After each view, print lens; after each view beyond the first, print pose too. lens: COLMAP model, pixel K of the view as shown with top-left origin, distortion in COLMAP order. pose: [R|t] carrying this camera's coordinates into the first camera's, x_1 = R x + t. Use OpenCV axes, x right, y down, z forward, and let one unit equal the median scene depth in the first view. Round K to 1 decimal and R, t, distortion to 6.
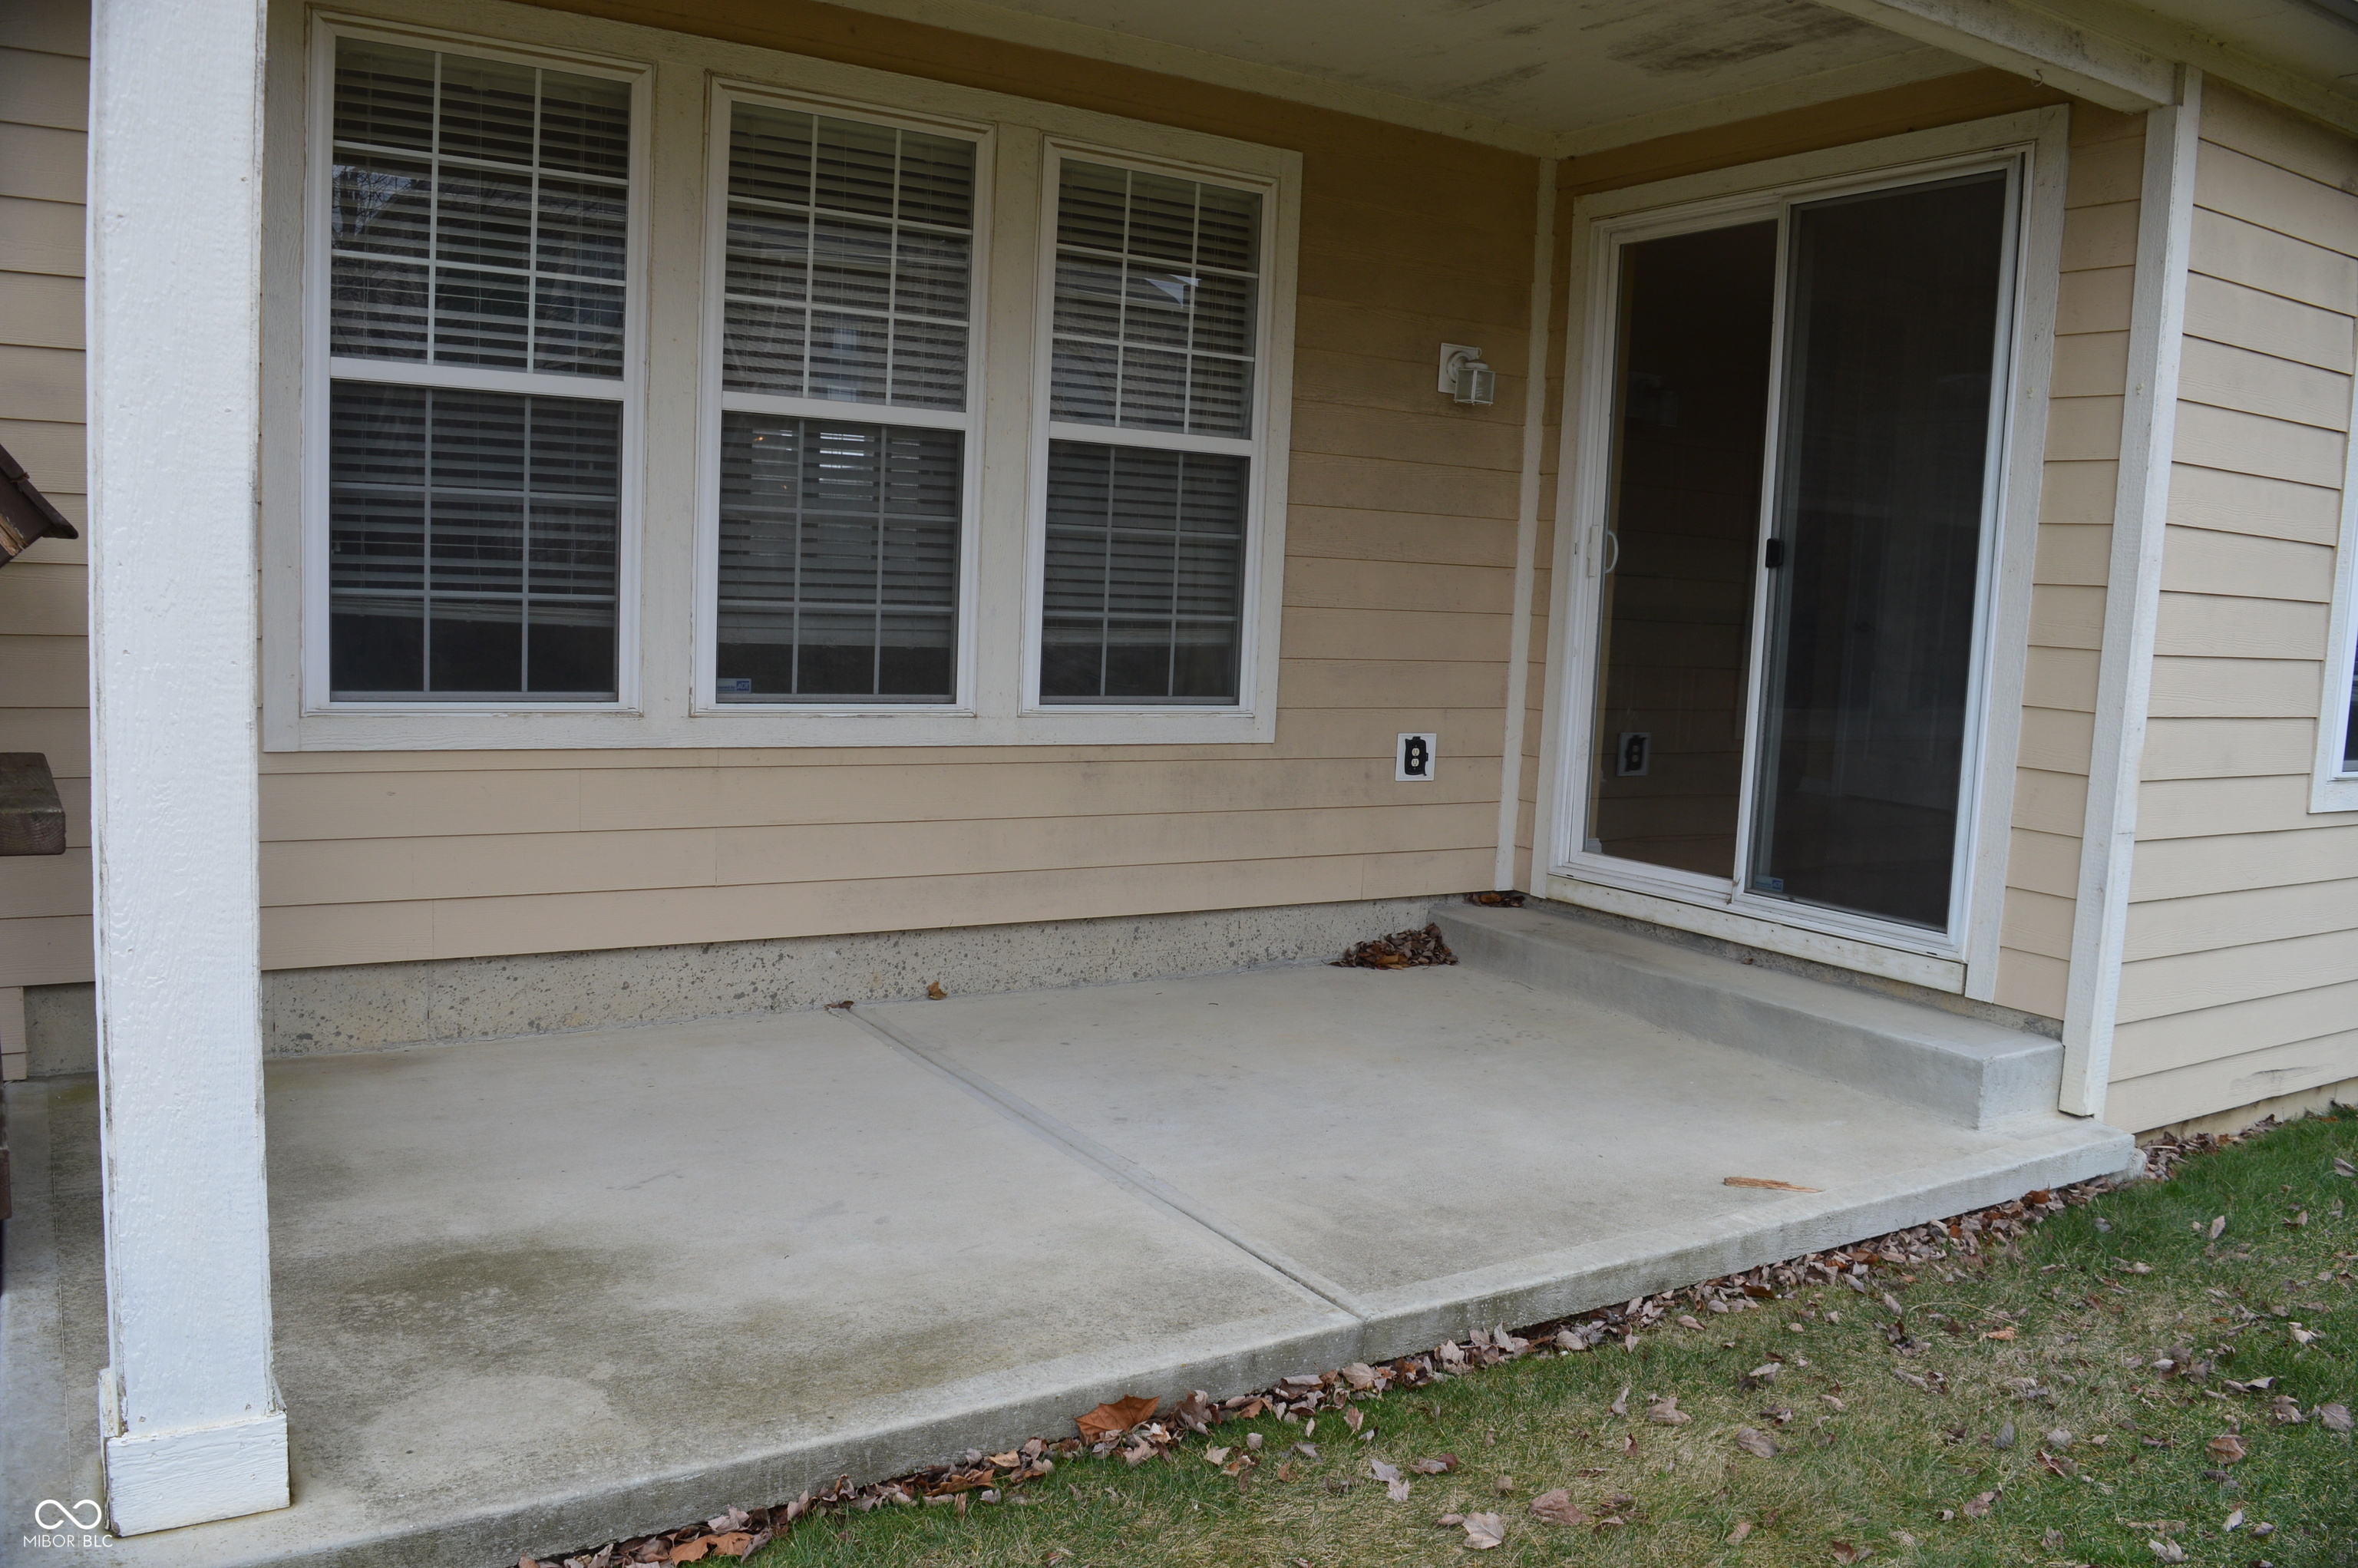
lens RADIAL K [[1861.4, 0, 1183.9], [0, 1861.4, 798.0], [0, 0, 1]] dist [-0.110258, 0.072990]
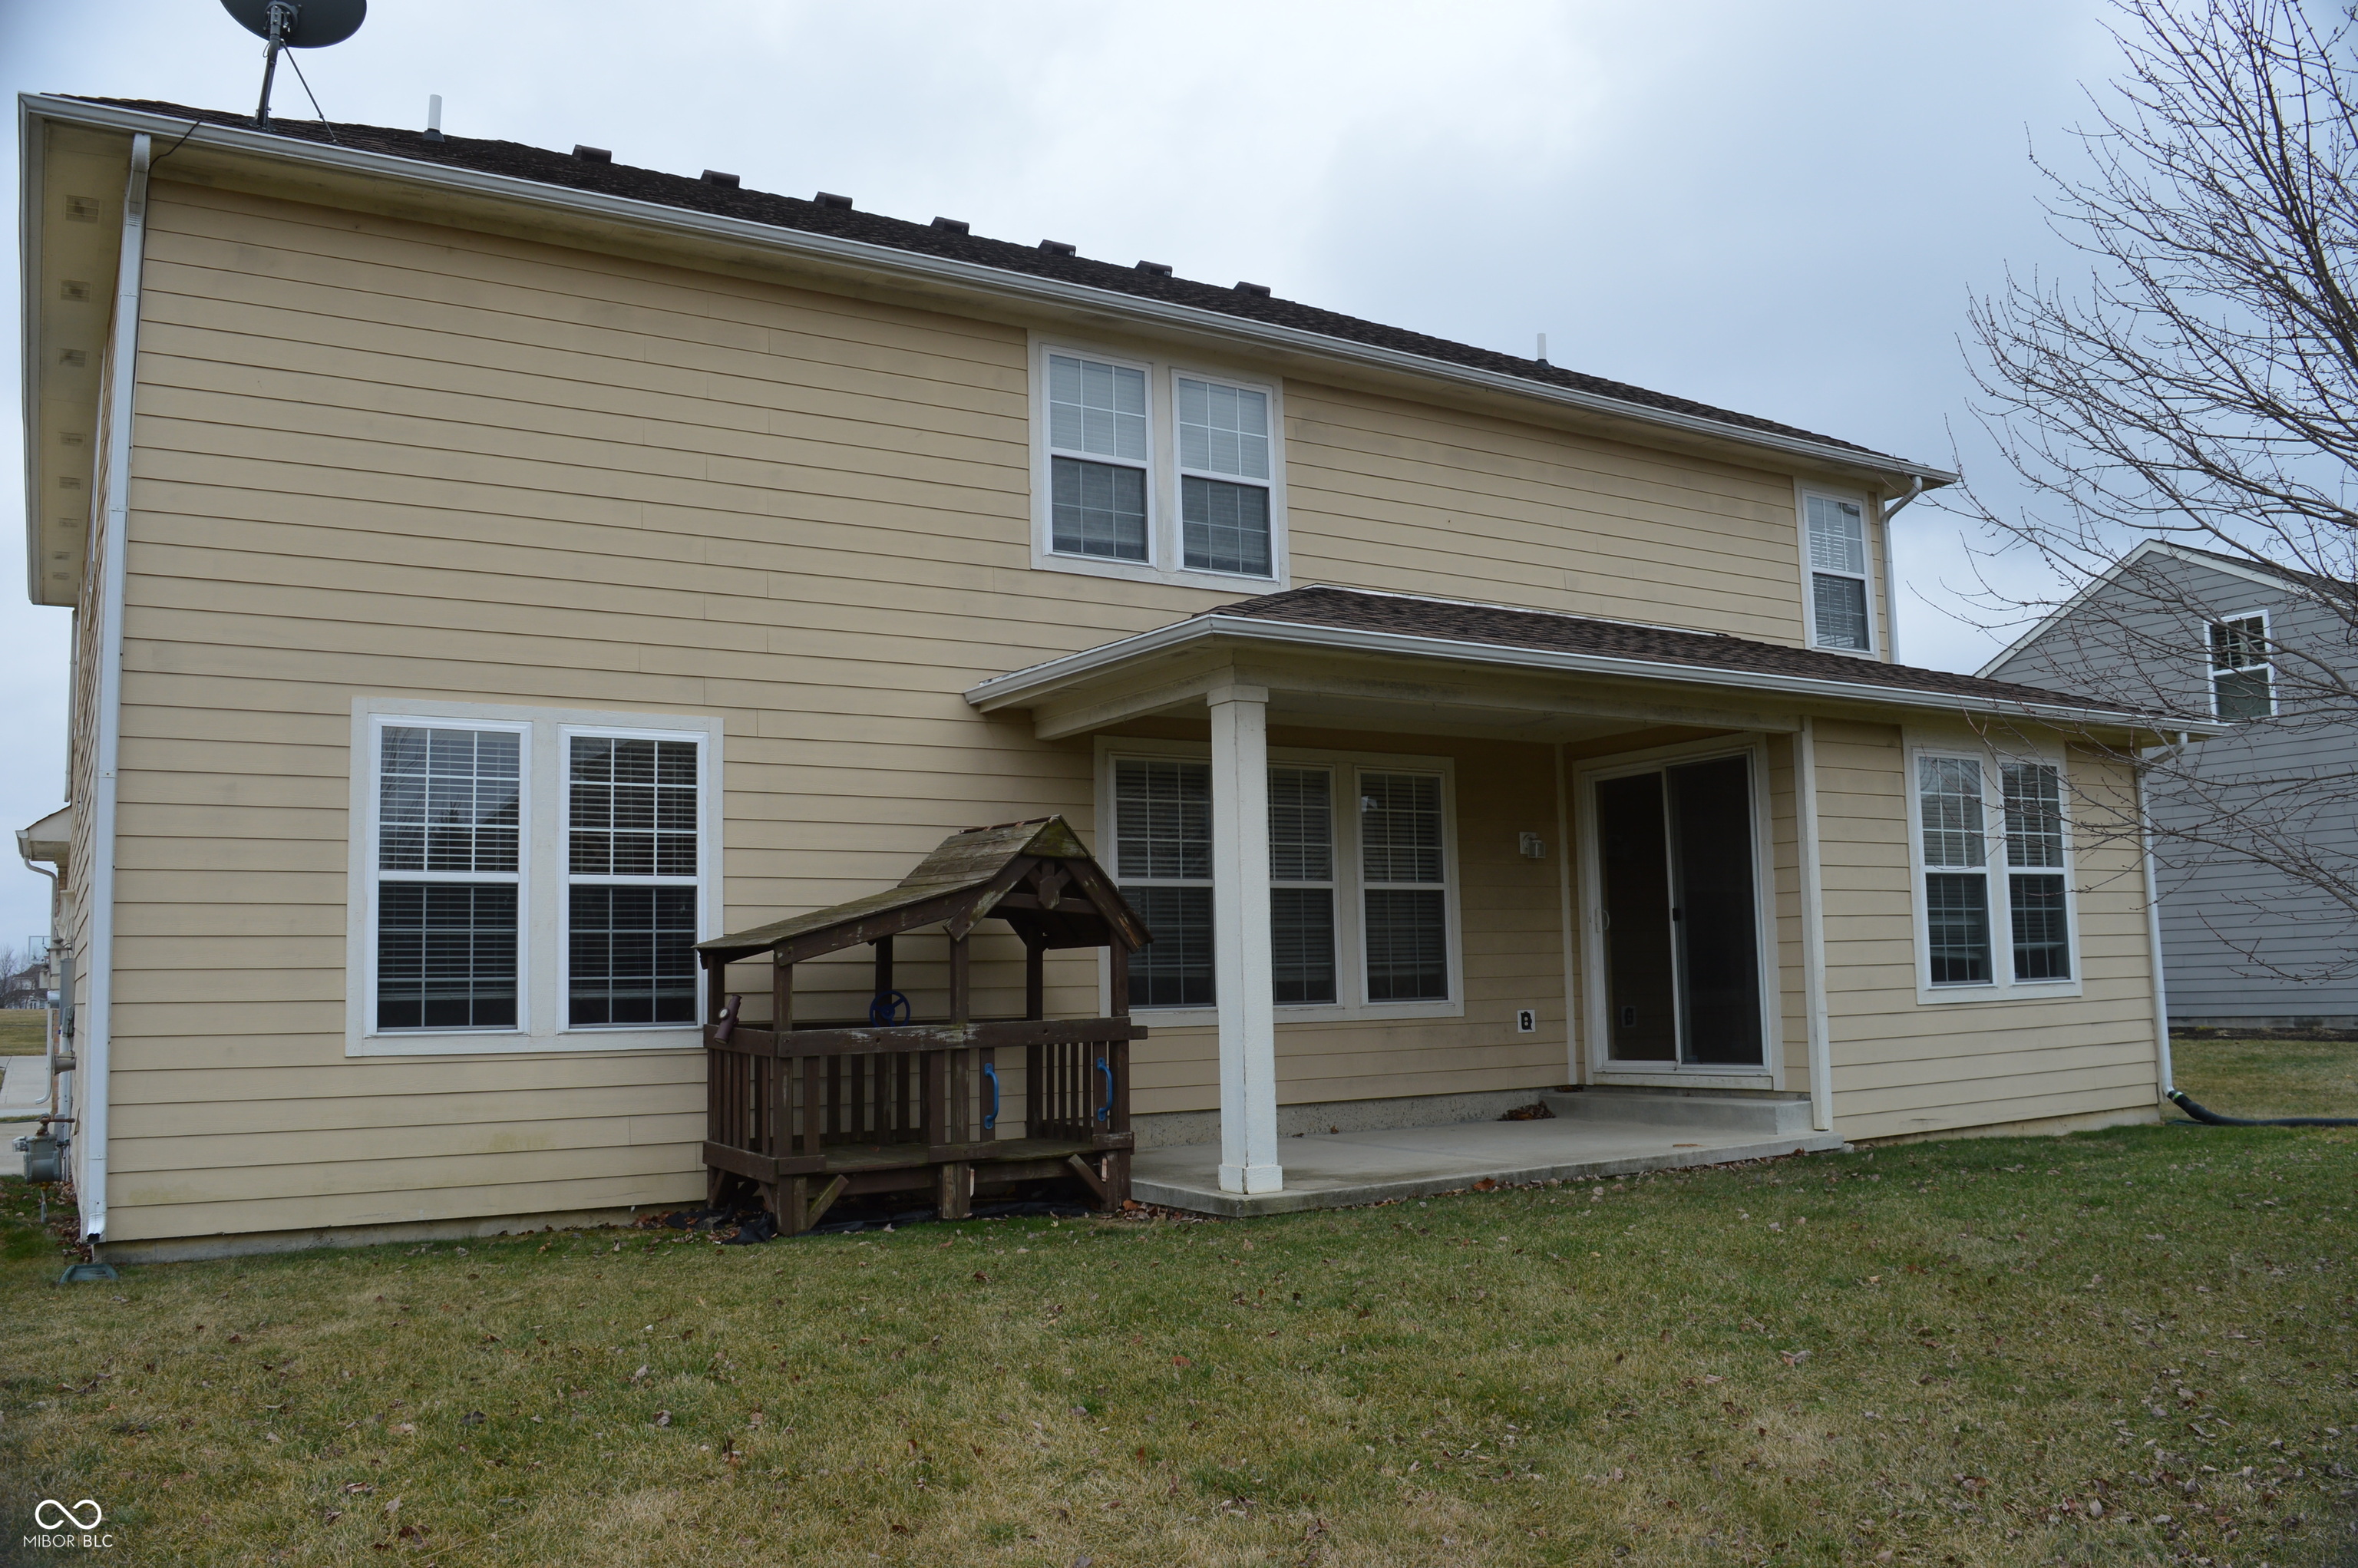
lens RADIAL K [[1861.4, 0, 1183.9], [0, 1861.4, 798.0], [0, 0, 1]] dist [-0.110258, 0.072990]
pose [[0.997550, -0.069959, 0.000717, -0.282117], [0.068436, 0.973602, -0.217750, 0.184334], [0.014536, 0.217265, 0.976004, -1.282483]]
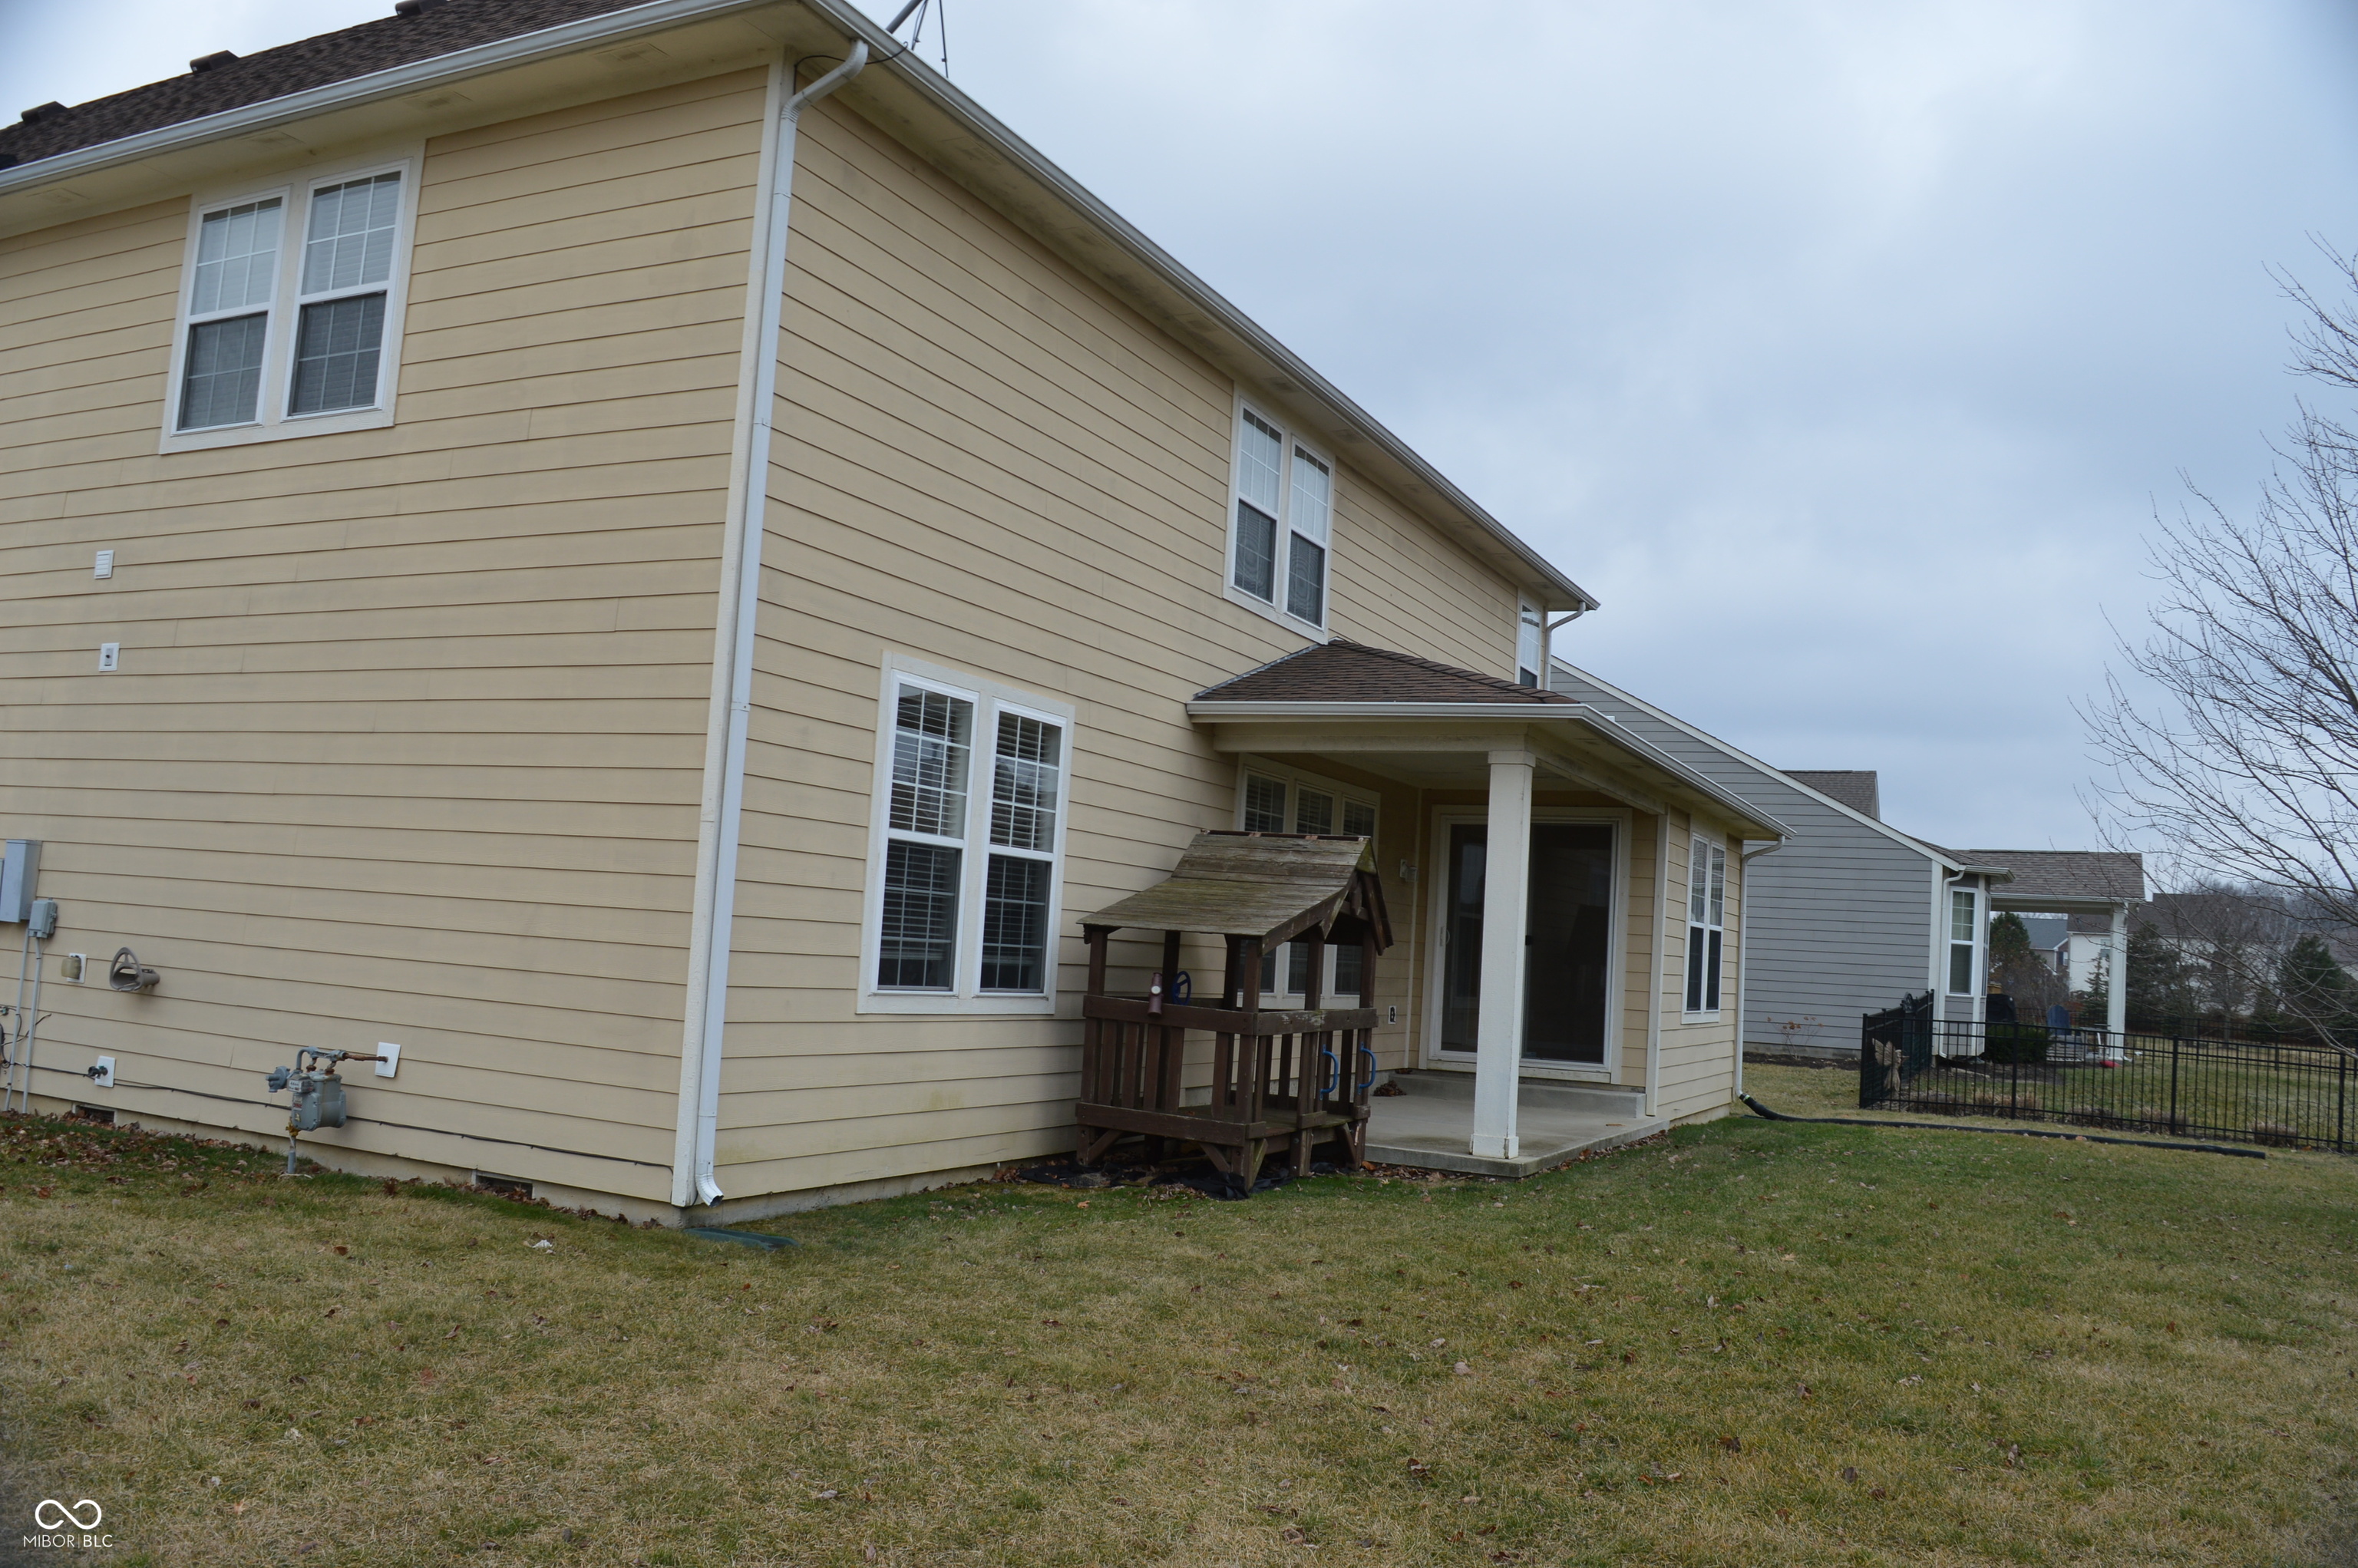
lens RADIAL K [[1861.4, 0, 1183.9], [0, 1861.4, 798.0], [0, 0, 1]] dist [-0.110258, 0.072990]
pose [[0.854297, 0.049912, 0.517383, -1.659641], [0.036295, 0.987221, -0.155168, 0.079857], [-0.518516, 0.151338, 0.841569, -1.212873]]
